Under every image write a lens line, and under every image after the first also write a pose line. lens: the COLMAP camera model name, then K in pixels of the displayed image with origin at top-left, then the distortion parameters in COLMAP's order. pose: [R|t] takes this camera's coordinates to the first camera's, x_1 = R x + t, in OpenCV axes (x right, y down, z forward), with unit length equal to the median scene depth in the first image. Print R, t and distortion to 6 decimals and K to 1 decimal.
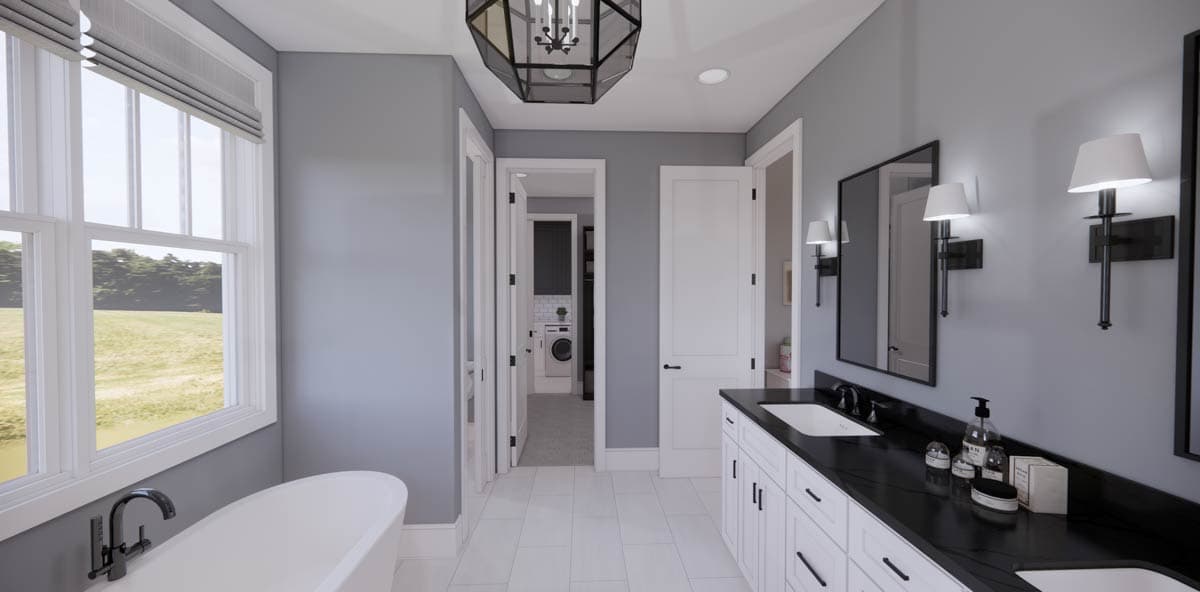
lens RADIAL K [[421.2, 0, 601.4], [0, 421.2, 294.6], [0, 0, 1]] dist [-0.001730, -0.000525]
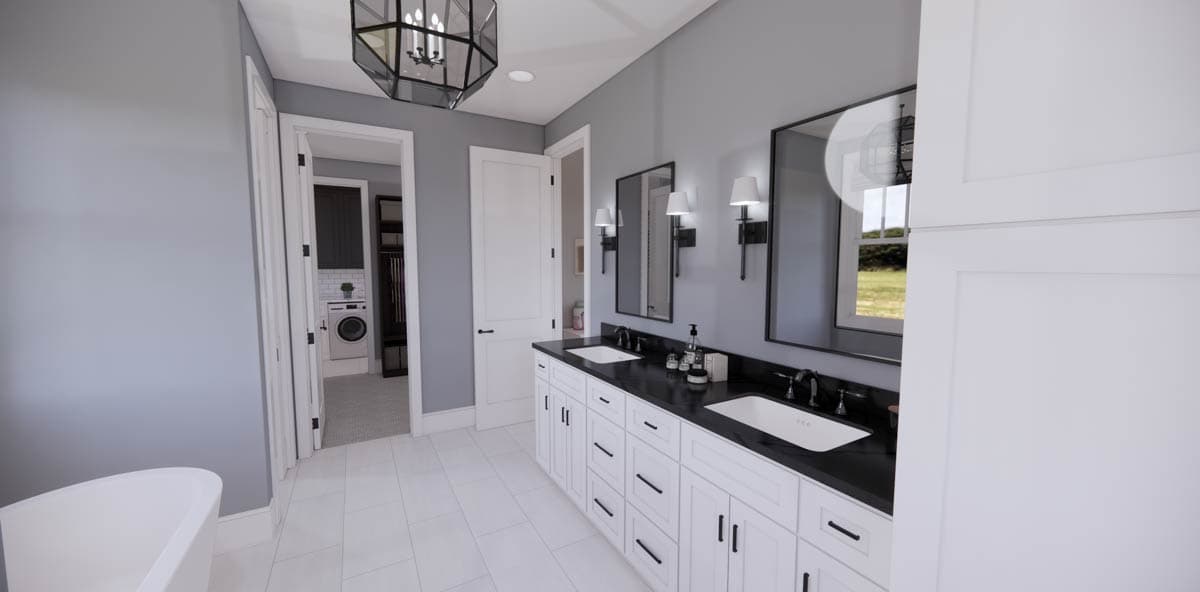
lens RADIAL K [[421.2, 0, 603.1], [0, 421.2, 293.4], [0, 0, 1]] dist [-0.001730, -0.000525]
pose [[0.881142, -0.034069, 0.471623, -0.098962], [0.007422, 0.998275, 0.058247, 0.011171], [-0.472794, -0.047824, 0.879874, -0.148729]]
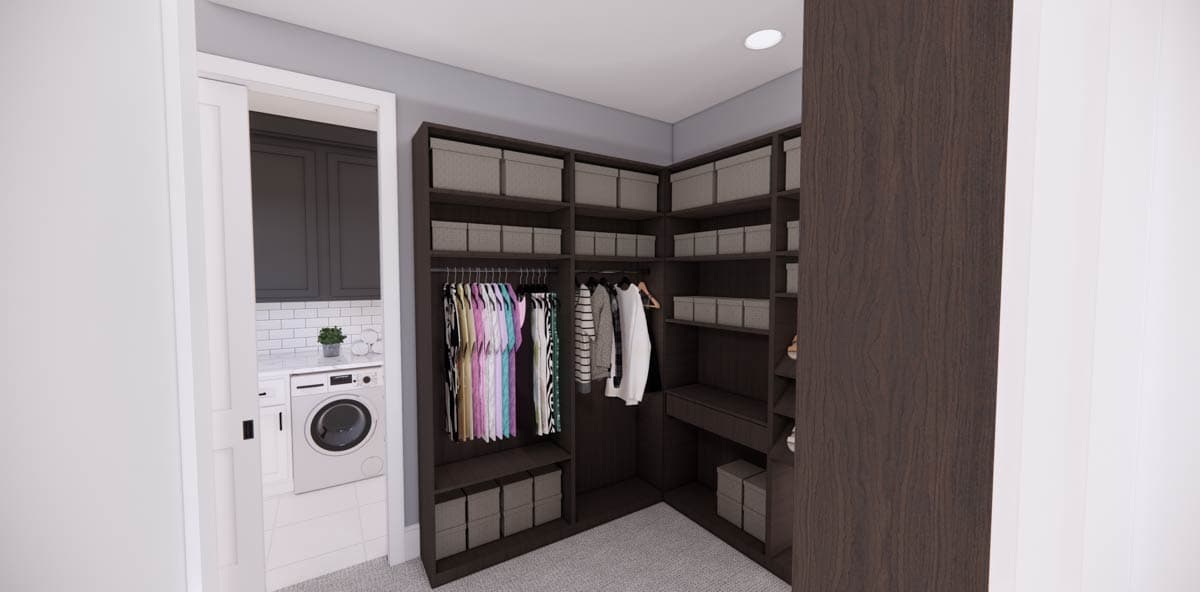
lens RADIAL K [[421.2, 0, 605.5], [0, 421.2, 301.0], [0, 0, 1]] dist [-0.001730, -0.000525]
pose [[0.851529, -0.011828, 0.524173, -0.214800], [0.004502, 0.999874, 0.015249, -0.011985], [-0.524288, -0.010625, 0.851475, 1.225275]]
